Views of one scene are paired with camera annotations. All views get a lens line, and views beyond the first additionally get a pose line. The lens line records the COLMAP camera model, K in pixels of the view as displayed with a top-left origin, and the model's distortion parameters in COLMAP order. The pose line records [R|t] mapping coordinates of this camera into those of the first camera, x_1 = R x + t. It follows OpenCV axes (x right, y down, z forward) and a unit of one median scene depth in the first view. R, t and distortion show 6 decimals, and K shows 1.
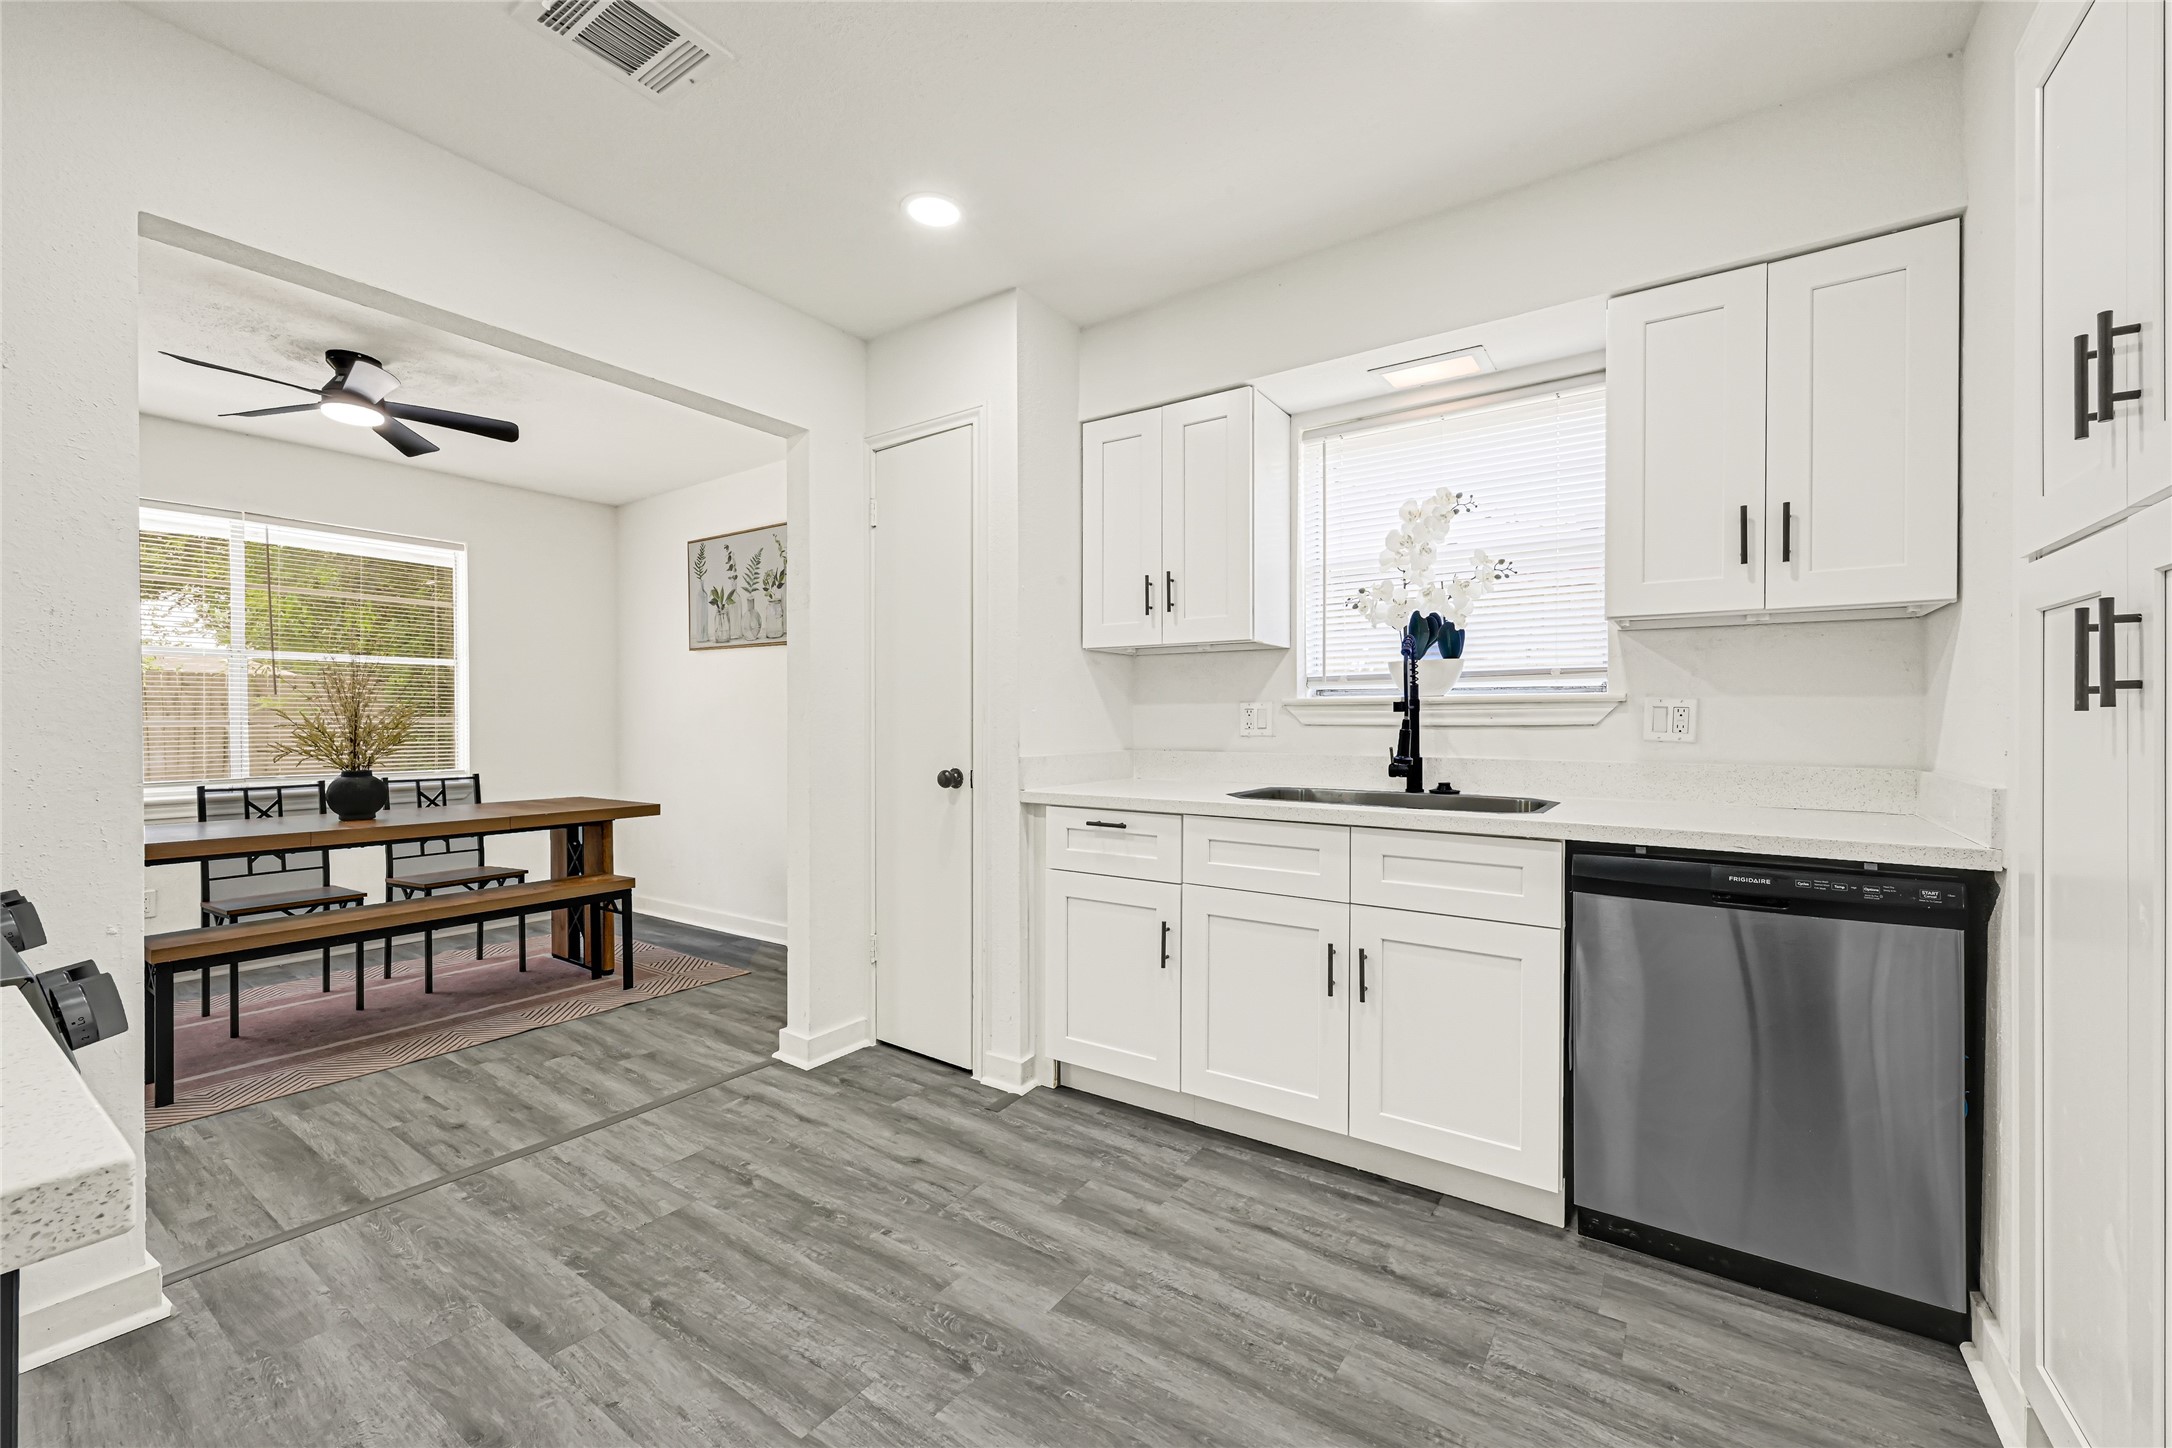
lens RADIAL K [[874.4, 0, 1090.7], [0, 874.4, 723.6], [0, 0, 1]] dist [-0.001072, 0.000351]
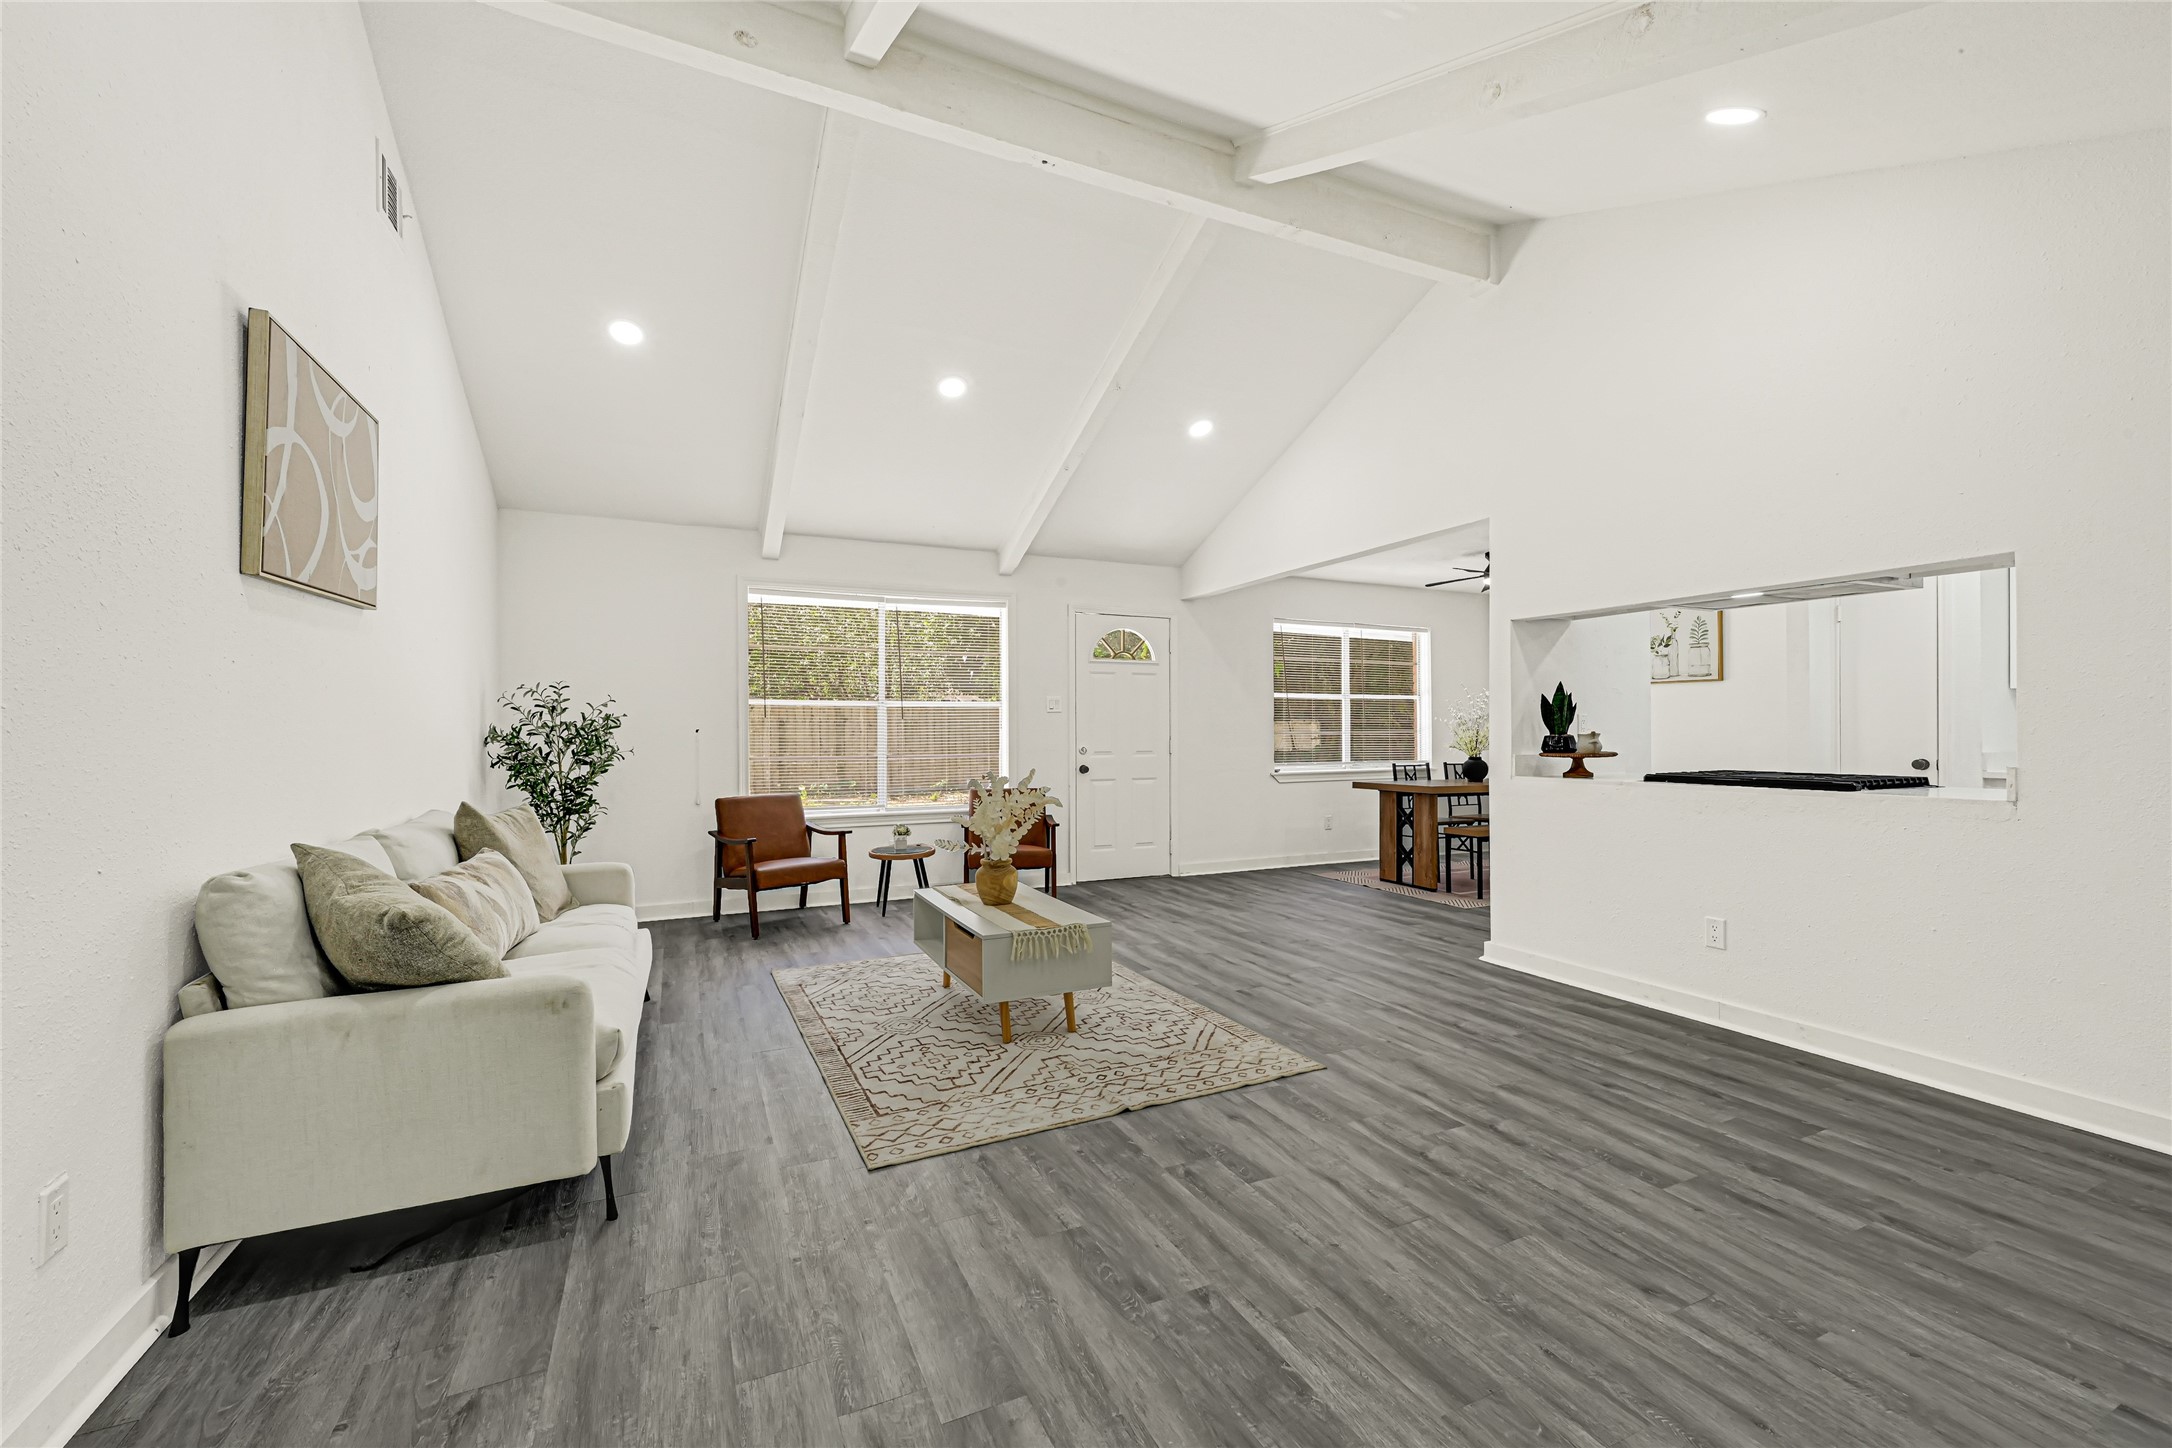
lens RADIAL K [[878.6, 0, 1091.0], [0, 878.6, 729.4], [0, 0, 1]] dist [-0.000440, 0.000157]
pose [[0.865270, -0.001122, -0.501305, -0.725862], [-0.001241, 0.999990, -0.004380, 0.001646], [0.501304, 0.004412, 0.865260, -1.395311]]
